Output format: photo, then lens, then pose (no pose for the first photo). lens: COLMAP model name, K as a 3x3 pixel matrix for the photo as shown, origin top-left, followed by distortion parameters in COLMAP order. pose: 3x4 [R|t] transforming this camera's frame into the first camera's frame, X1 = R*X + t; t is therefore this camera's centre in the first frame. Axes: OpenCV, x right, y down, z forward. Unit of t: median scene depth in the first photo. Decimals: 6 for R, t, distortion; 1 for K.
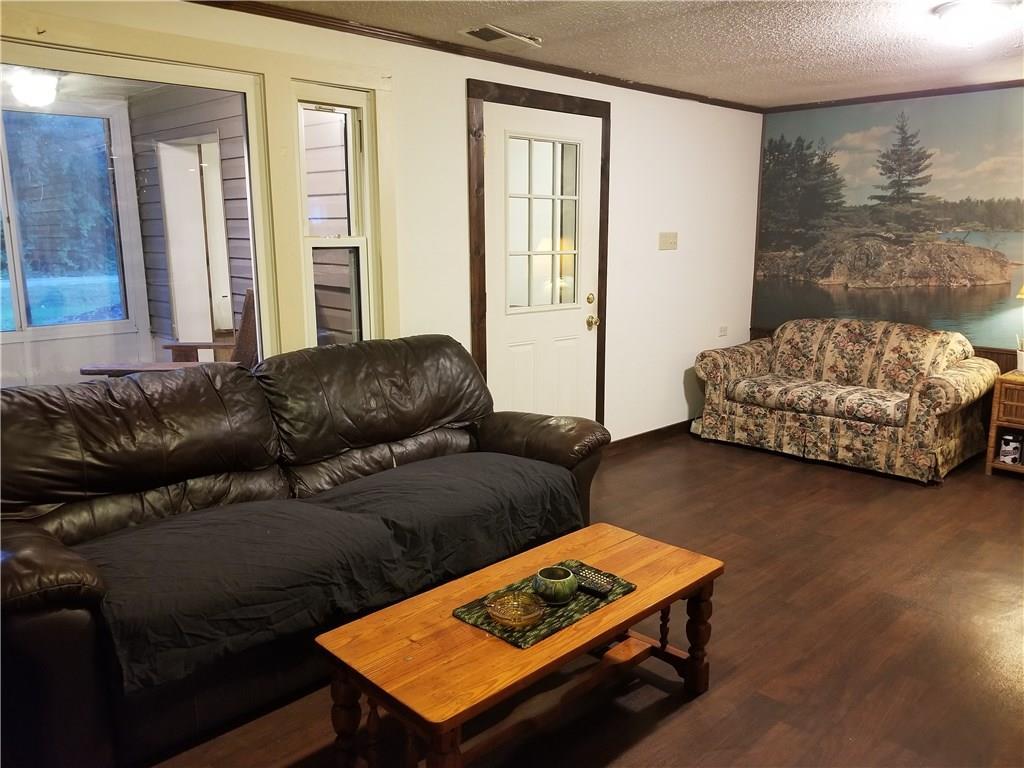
lens RADIAL K [[805.7, 0, 512.0], [0, 805.7, 384.0], [0, 0, 1]] dist [0.070629, -0.155808]
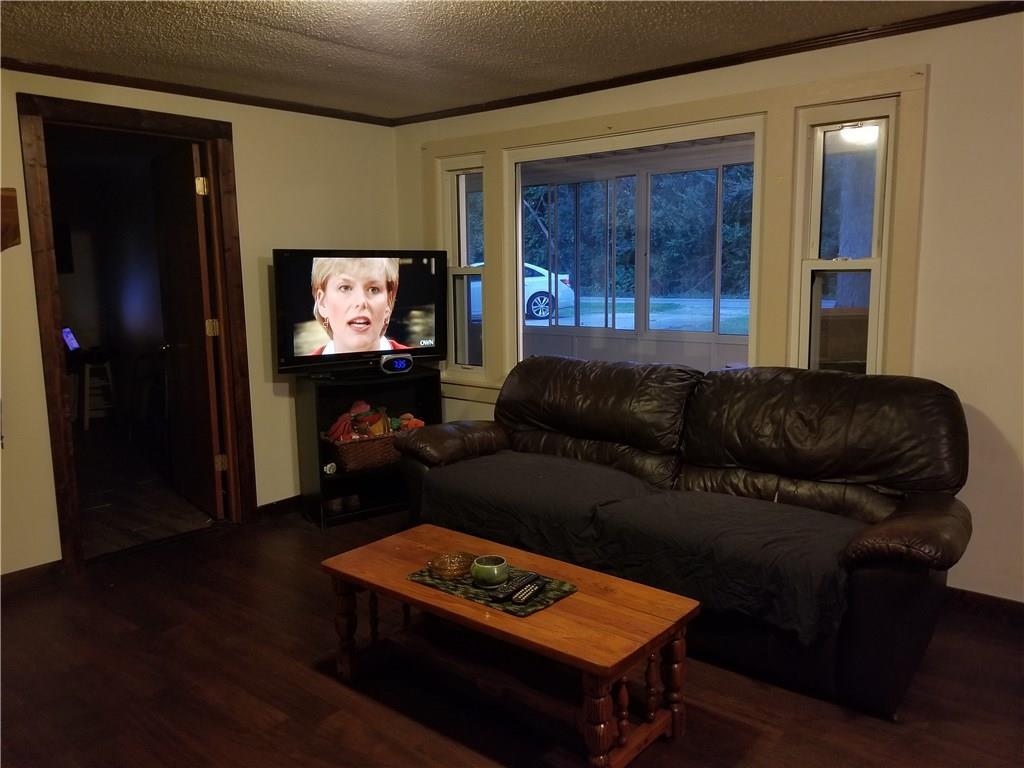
lens RADIAL K [[805.7, 0, 512.0], [0, 805.7, 384.0], [0, 0, 1]] dist [0.070629, -0.155808]
pose [[0.093046, 0.152038, -0.983985, 0.736068], [-0.170940, 0.976038, 0.134646, -0.106534], [0.980878, 0.155675, 0.116806, 0.563631]]
